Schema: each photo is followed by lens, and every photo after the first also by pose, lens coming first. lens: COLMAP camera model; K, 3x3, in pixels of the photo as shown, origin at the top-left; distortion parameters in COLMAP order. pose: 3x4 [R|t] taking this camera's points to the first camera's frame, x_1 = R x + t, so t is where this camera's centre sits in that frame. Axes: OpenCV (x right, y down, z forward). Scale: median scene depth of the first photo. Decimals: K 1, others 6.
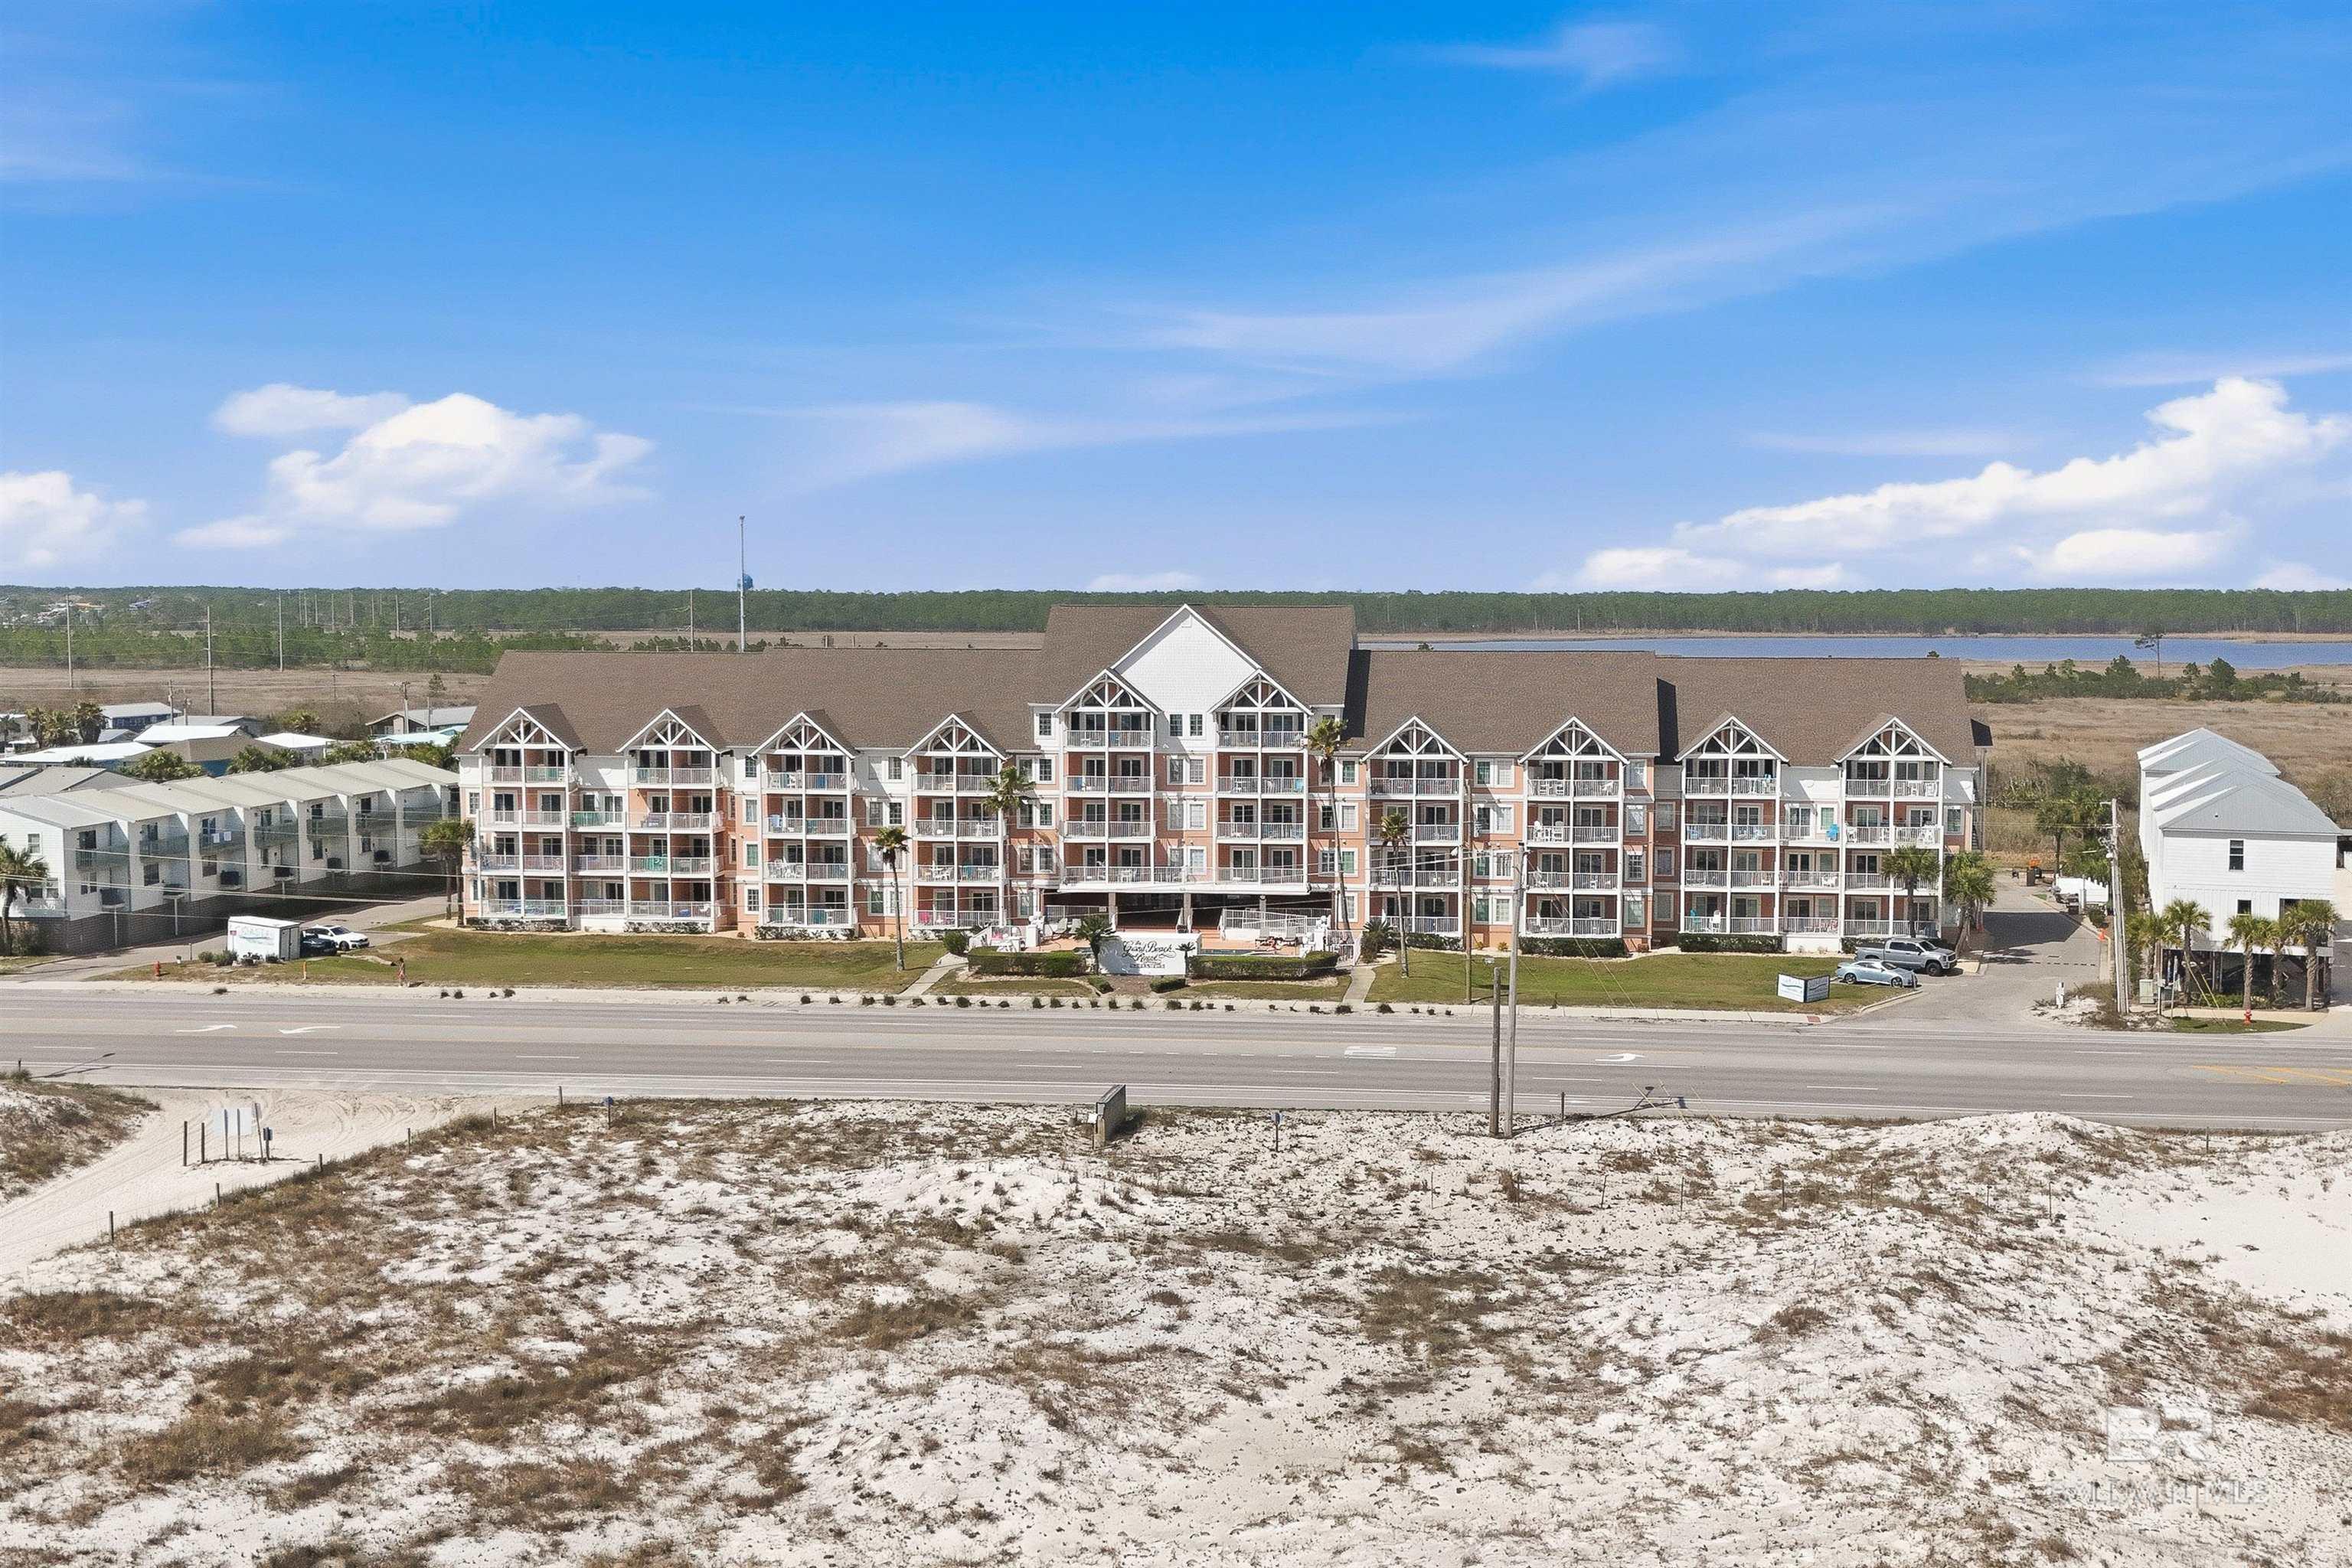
lens RADIAL K [[2366.8, 0, 1235.9], [0, 2366.8, 782.9], [0, 0, 1]] dist [0.075584, -0.130586]
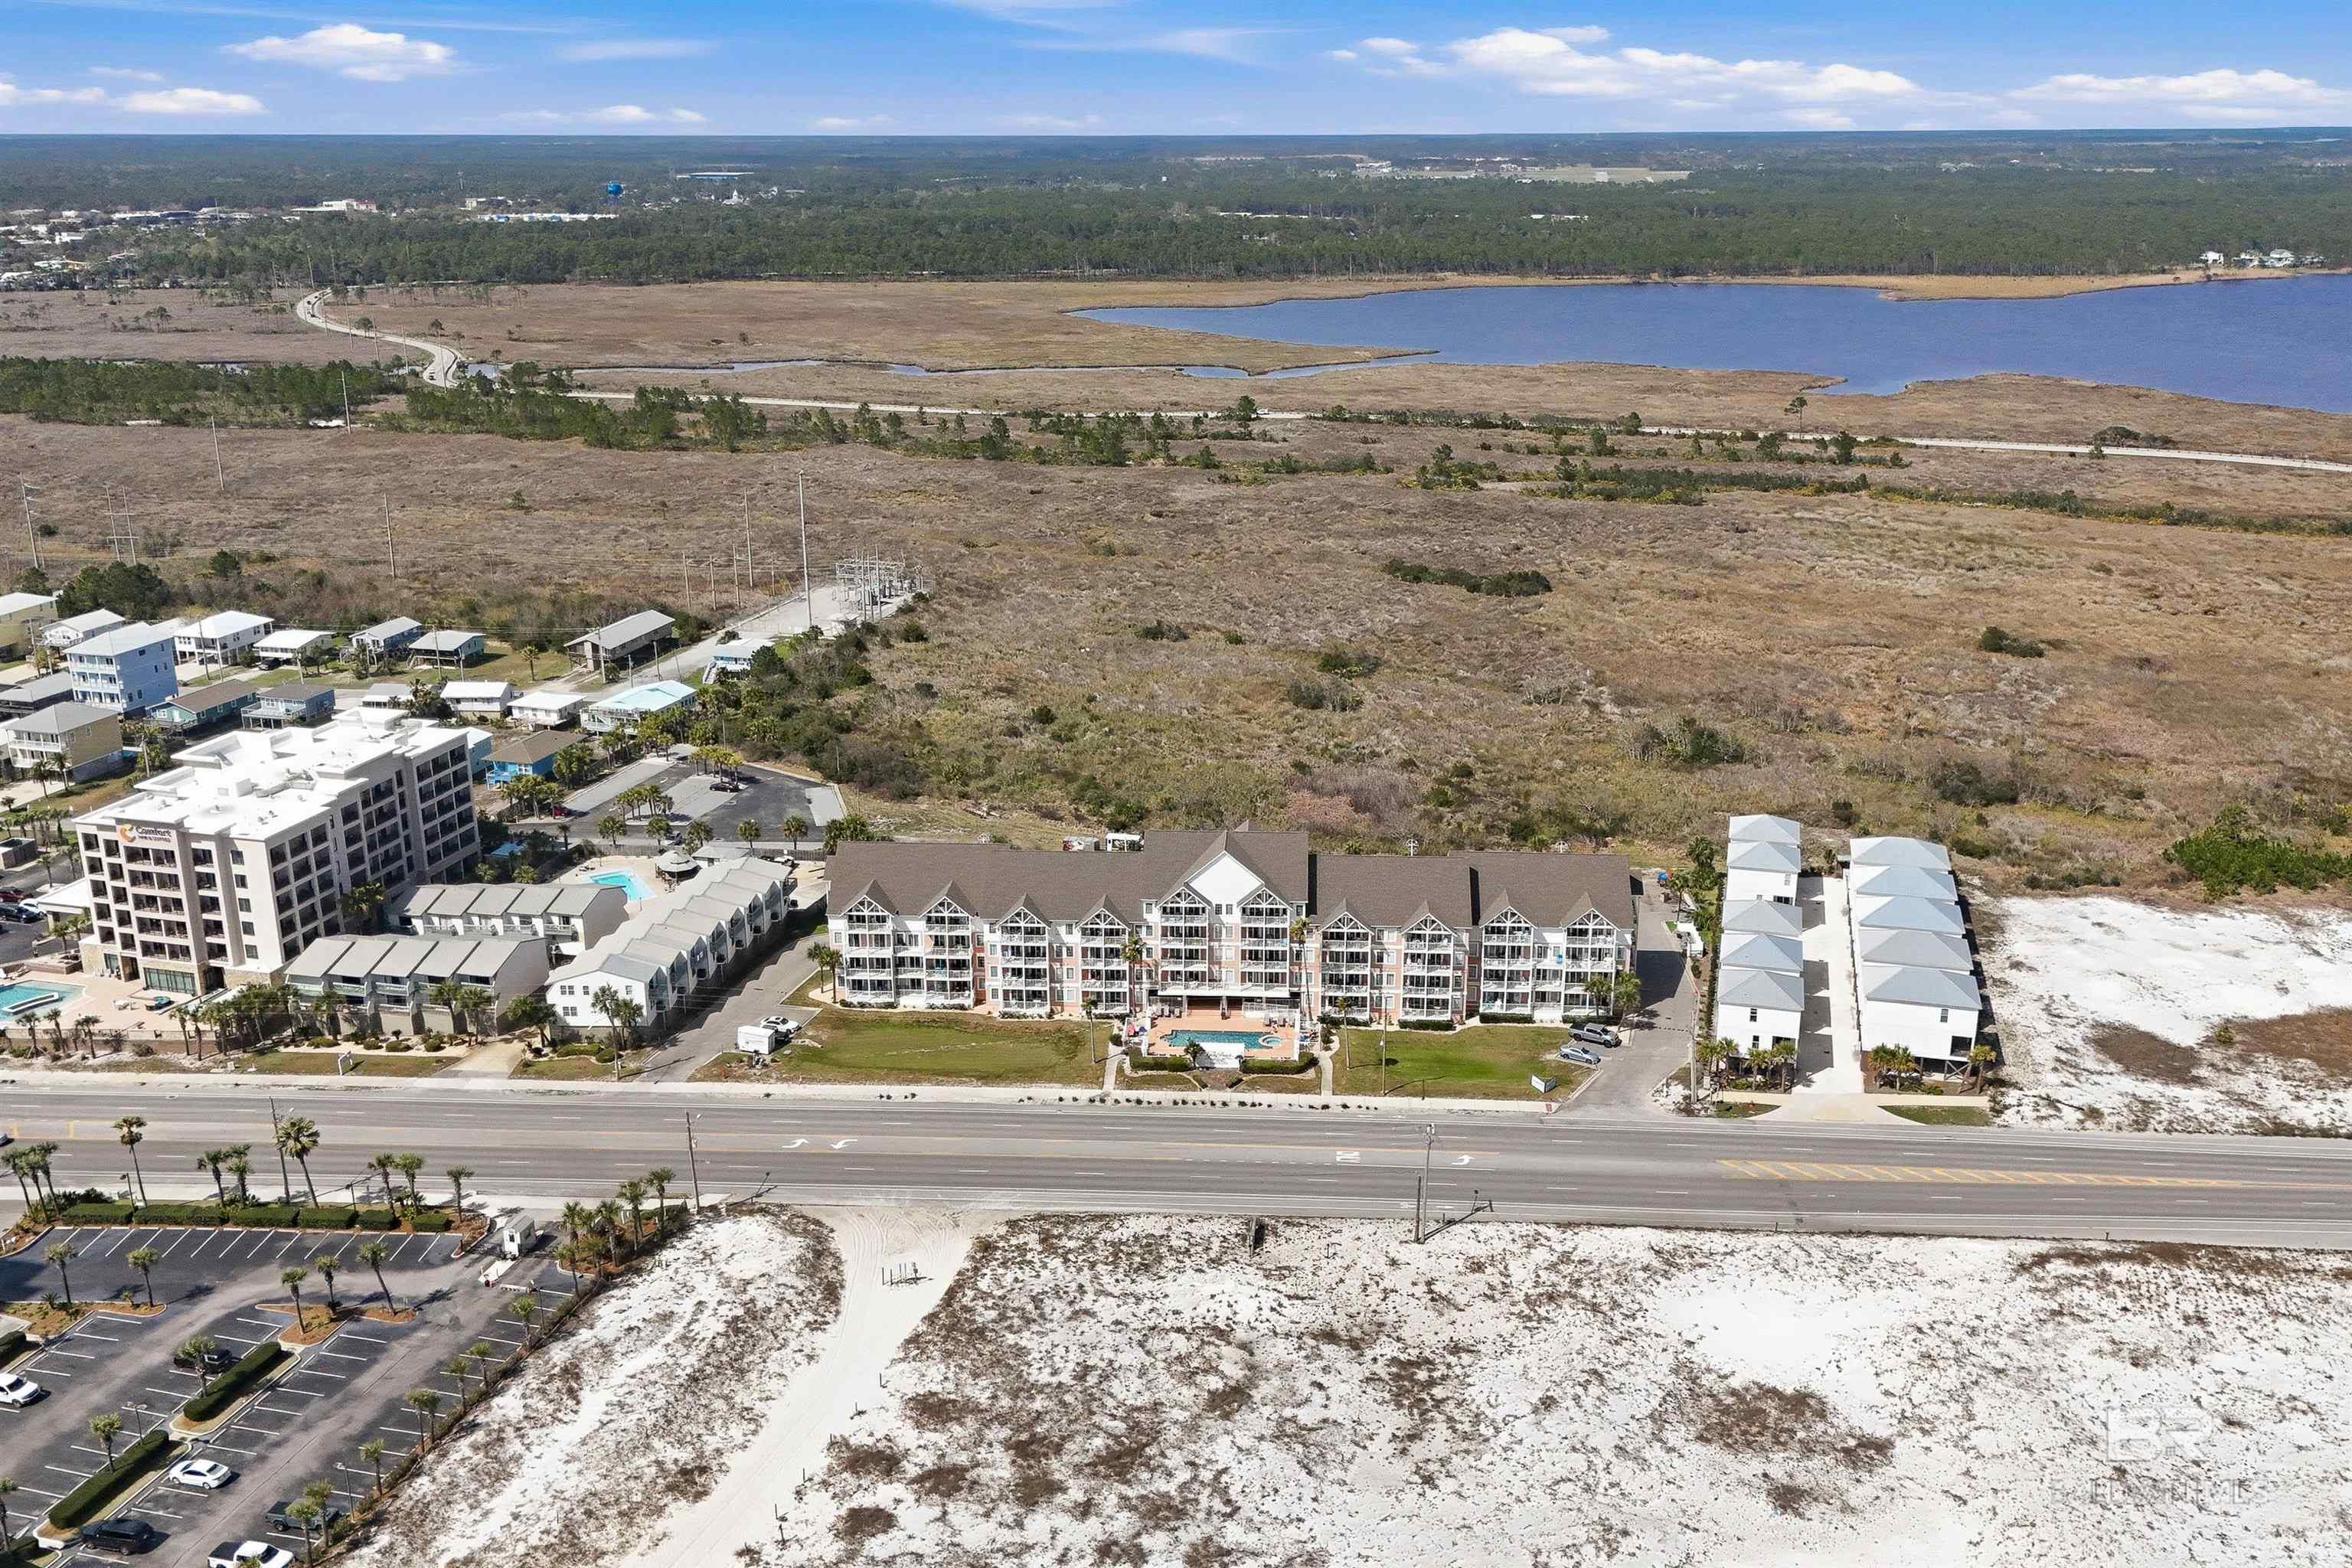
lens RADIAL K [[2002.6, 0, 1084.9], [0, 2002.6, 779.5], [0, 0, 1]] dist [0.008795, -0.012522]
pose [[0.999463, -0.026183, 0.019687, -0.261110], [0.021023, 0.973553, 0.227493, -0.798766], [-0.025122, -0.226957, 0.973581, -0.873609]]
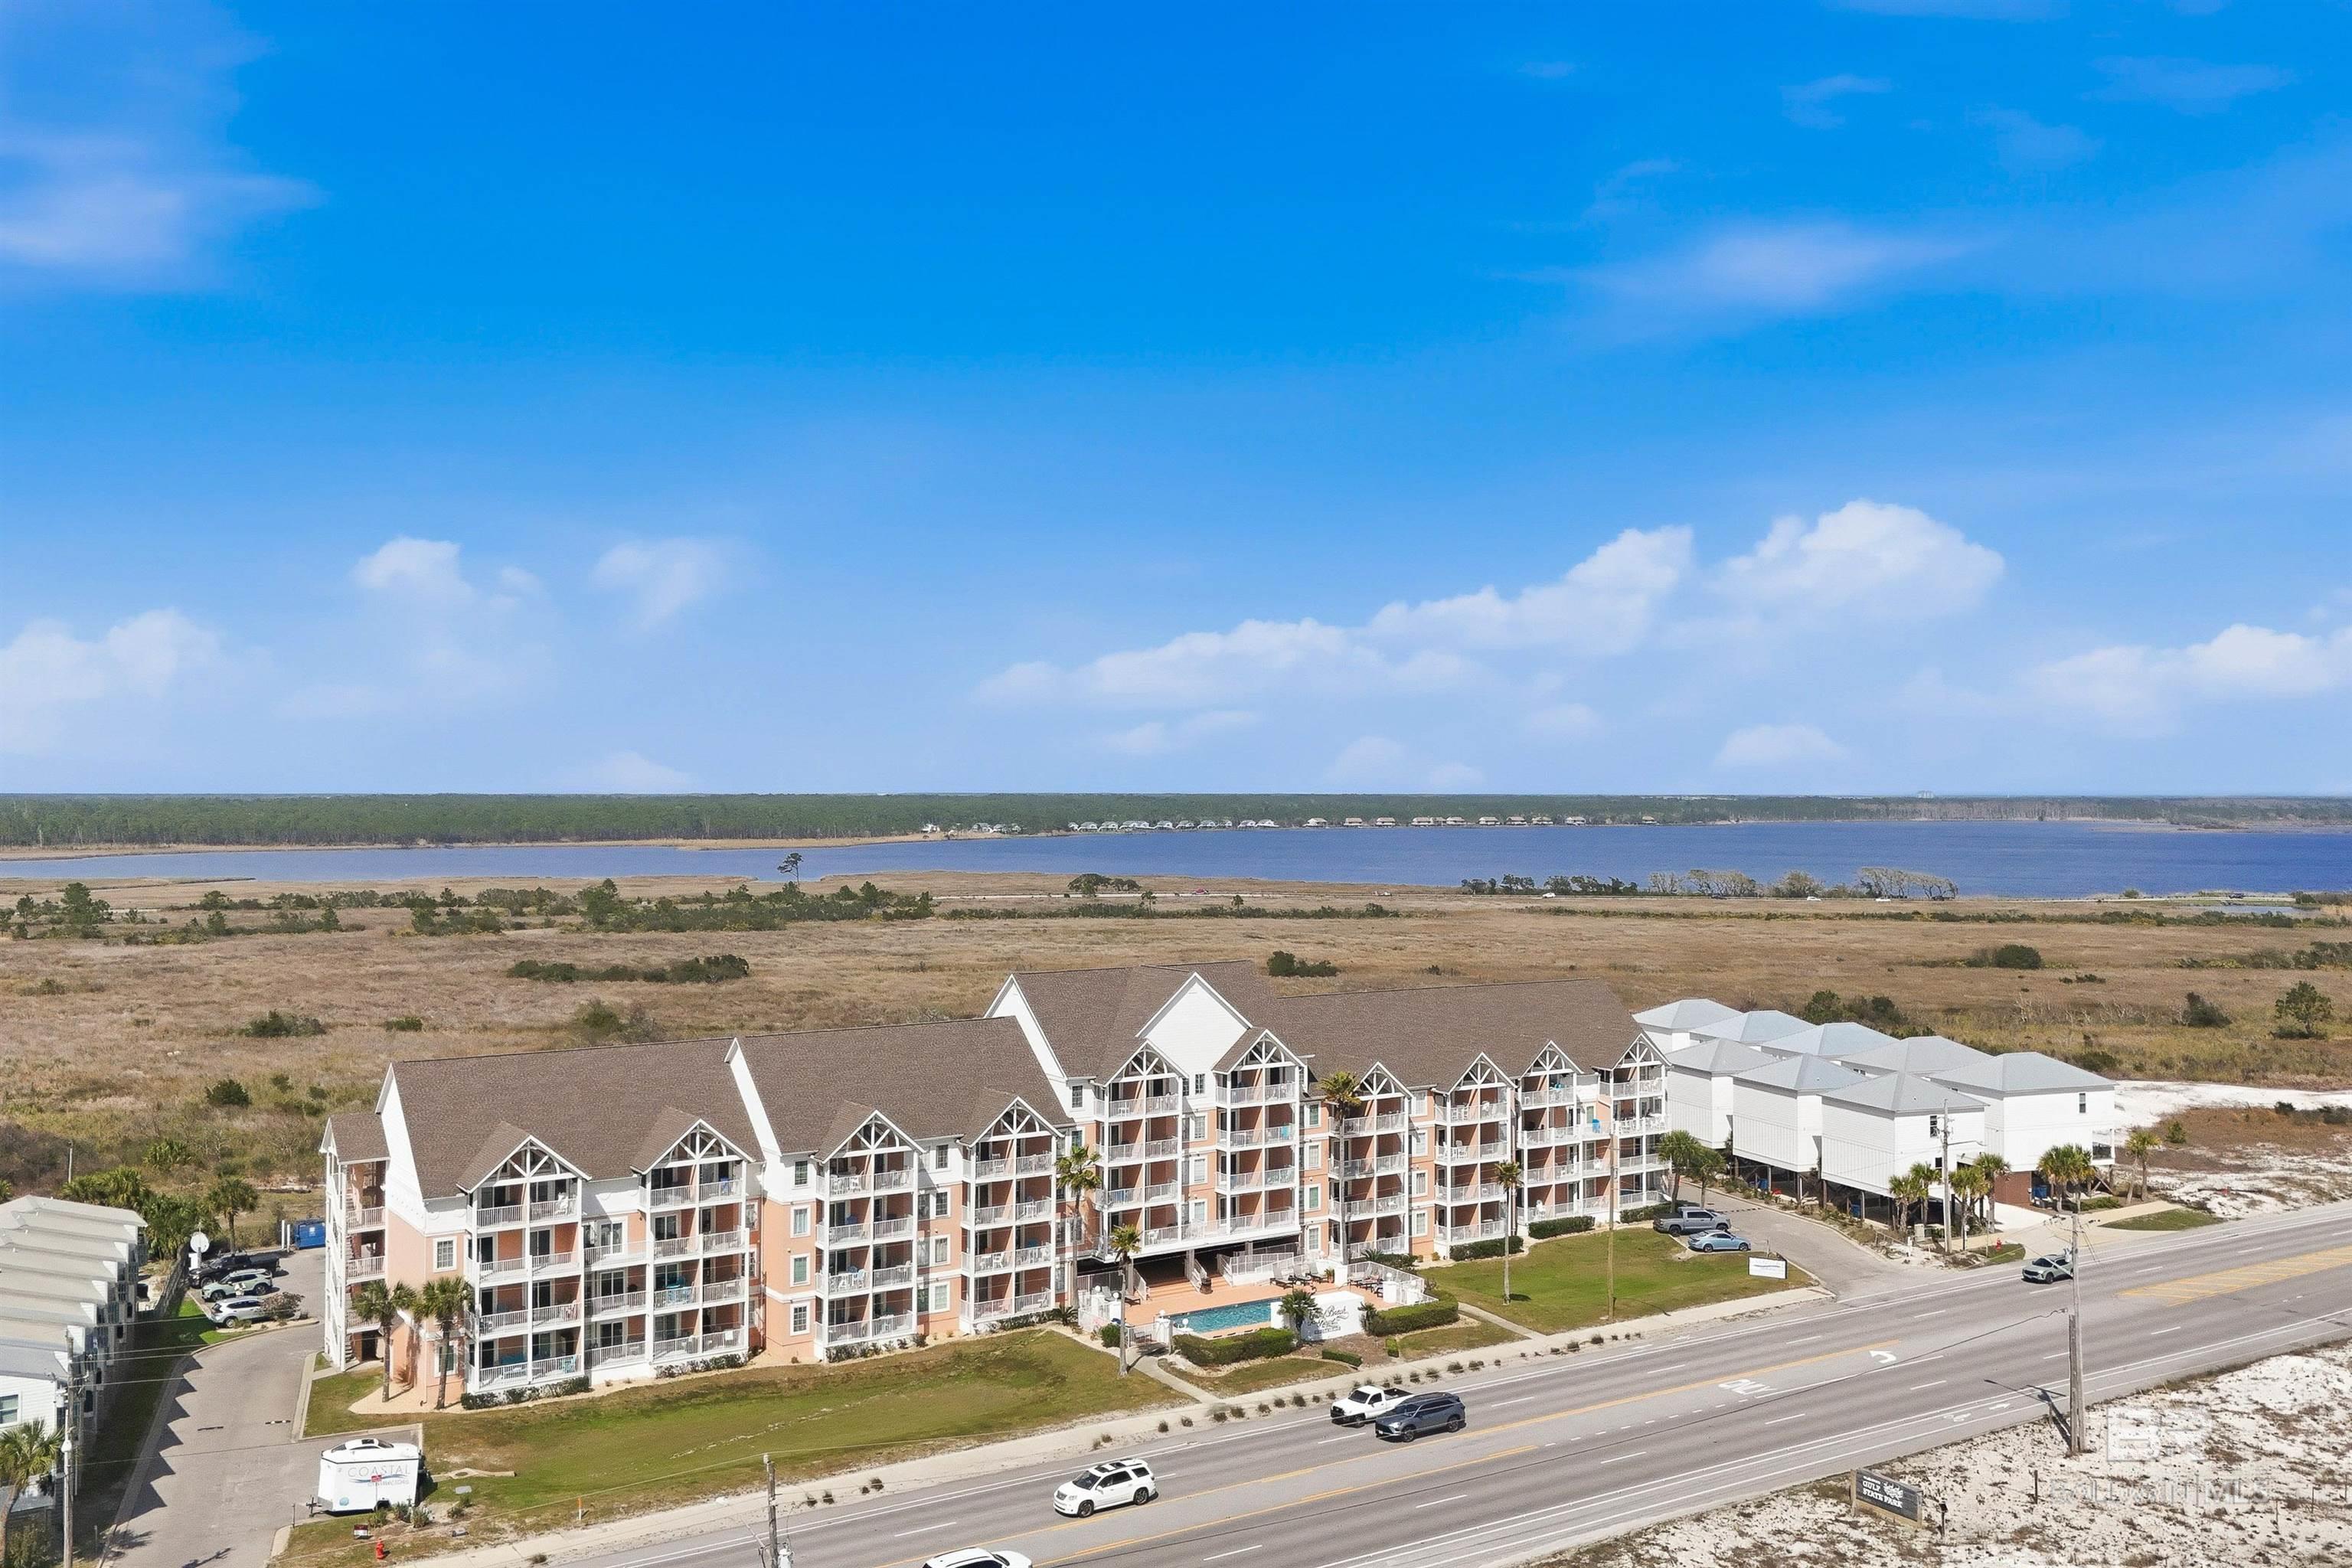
lens RADIAL K [[2151.2, 0, 1147.6], [0, 2151.2, 851.5], [0, 0, 1]] dist [0.029636, 0.017331]
pose [[0.764785, -0.028088, 0.643673, -1.046496], [0.050838, 0.998565, -0.016829, -0.182012], [-0.642276, 0.045594, 0.765116, 0.444547]]
